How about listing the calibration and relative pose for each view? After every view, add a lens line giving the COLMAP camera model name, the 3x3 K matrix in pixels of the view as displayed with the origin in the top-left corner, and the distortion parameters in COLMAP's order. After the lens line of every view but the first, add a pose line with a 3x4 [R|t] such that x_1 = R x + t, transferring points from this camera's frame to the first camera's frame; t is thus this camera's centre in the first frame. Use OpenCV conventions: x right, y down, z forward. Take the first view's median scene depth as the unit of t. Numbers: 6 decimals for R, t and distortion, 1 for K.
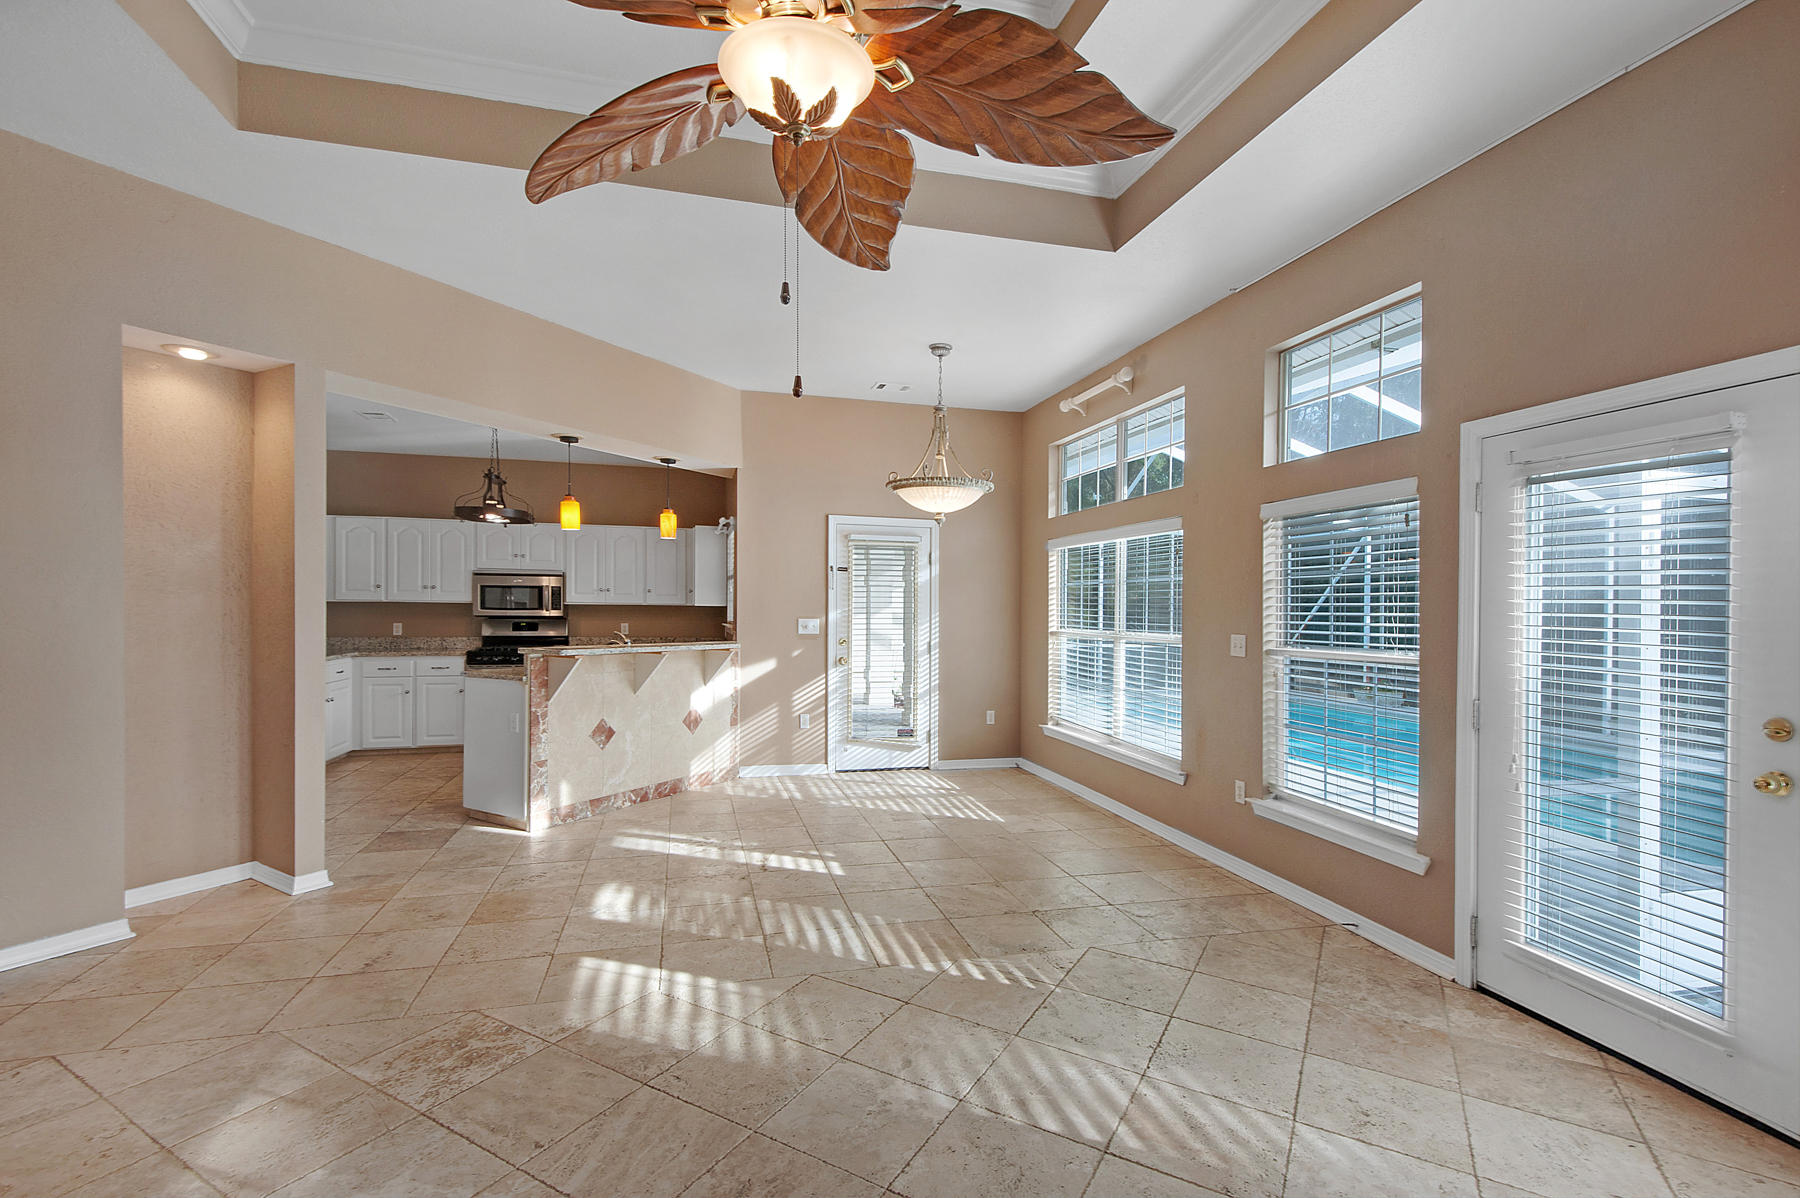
lens RADIAL K [[846.4, 0, 901.0], [0, 846.4, 598.8], [0, 0, 1]] dist [0.033883, -0.011683]
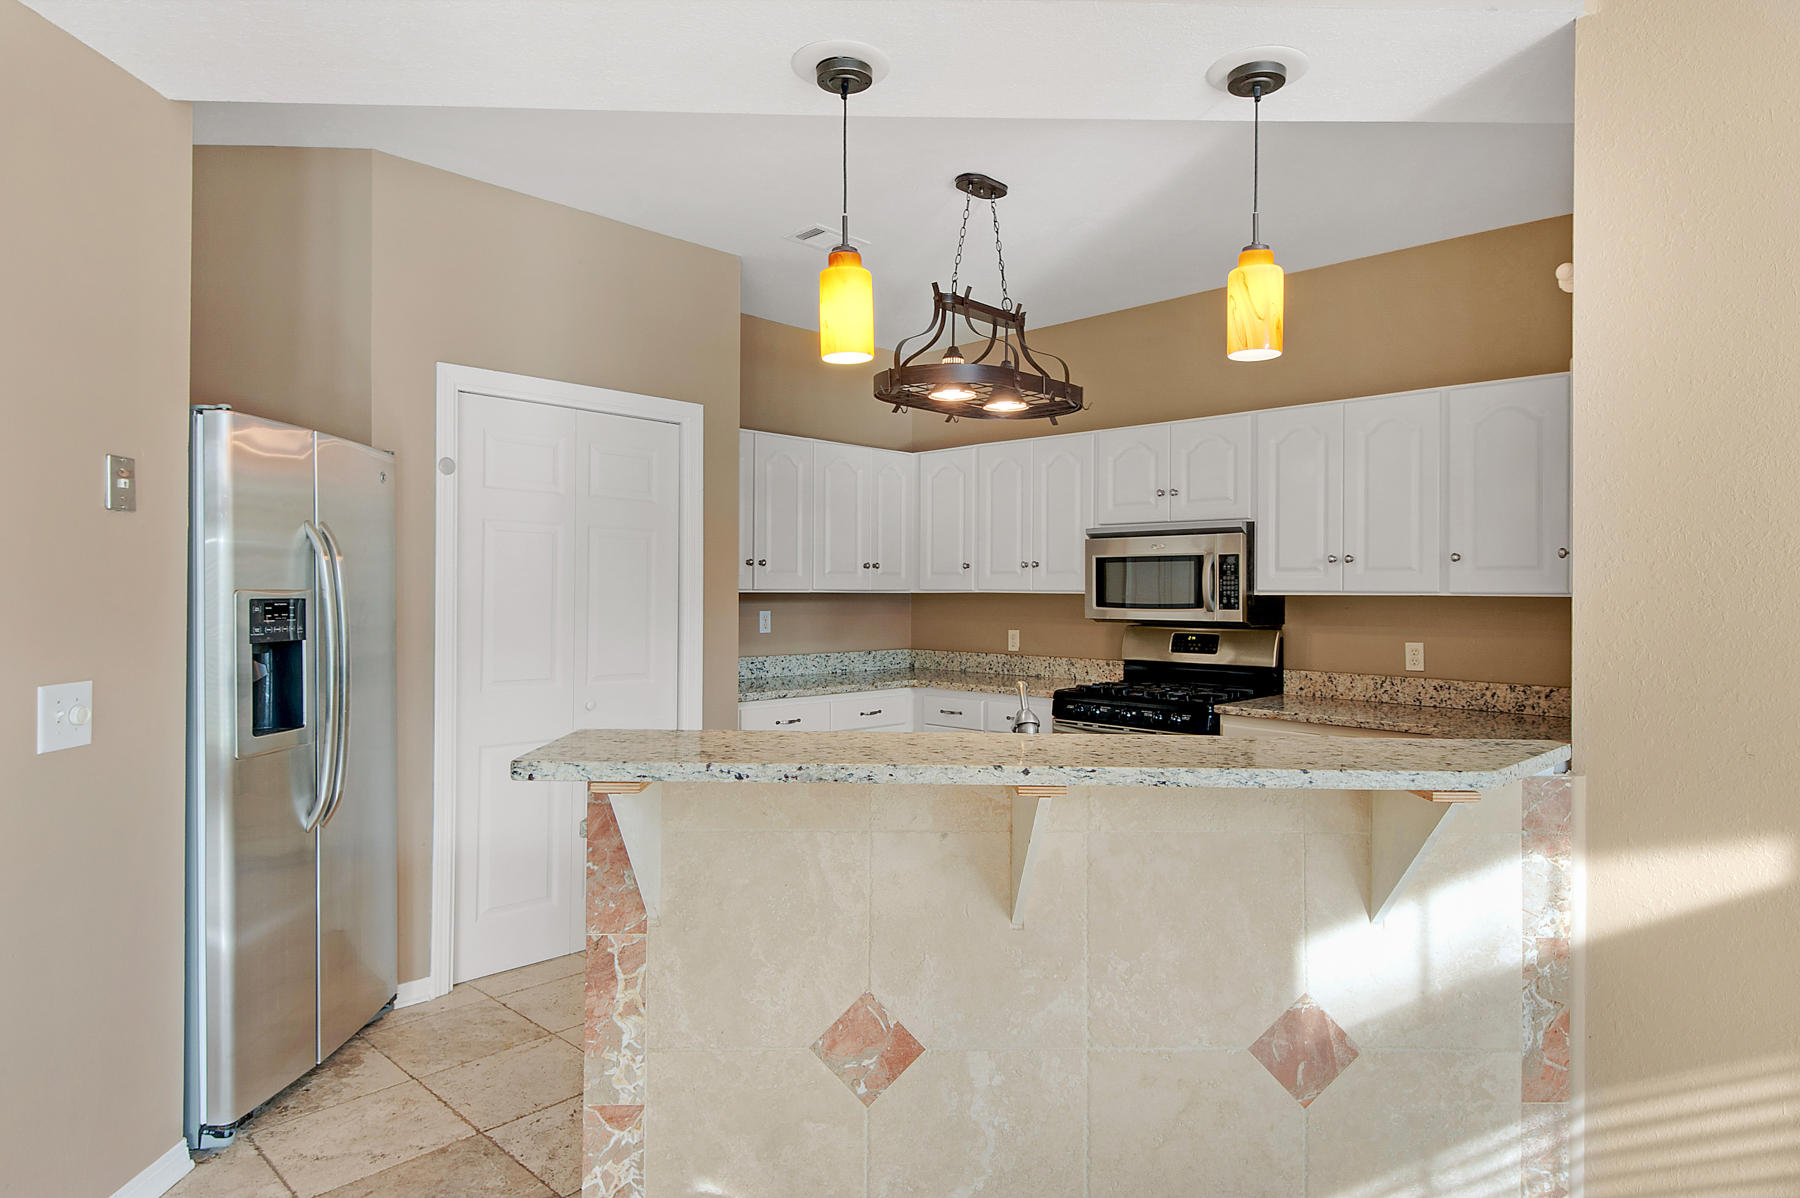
lens RADIAL K [[1068.0, 0, 874.4], [0, 1068.0, 619.1], [0, 0, 1]] dist [0.026644, -0.000255]
pose [[0.520285, 0.010569, -0.853927, -0.045730], [0.010268, 0.999774, 0.018630, 0.009464], [0.853931, -0.018461, 0.520059, 0.823725]]
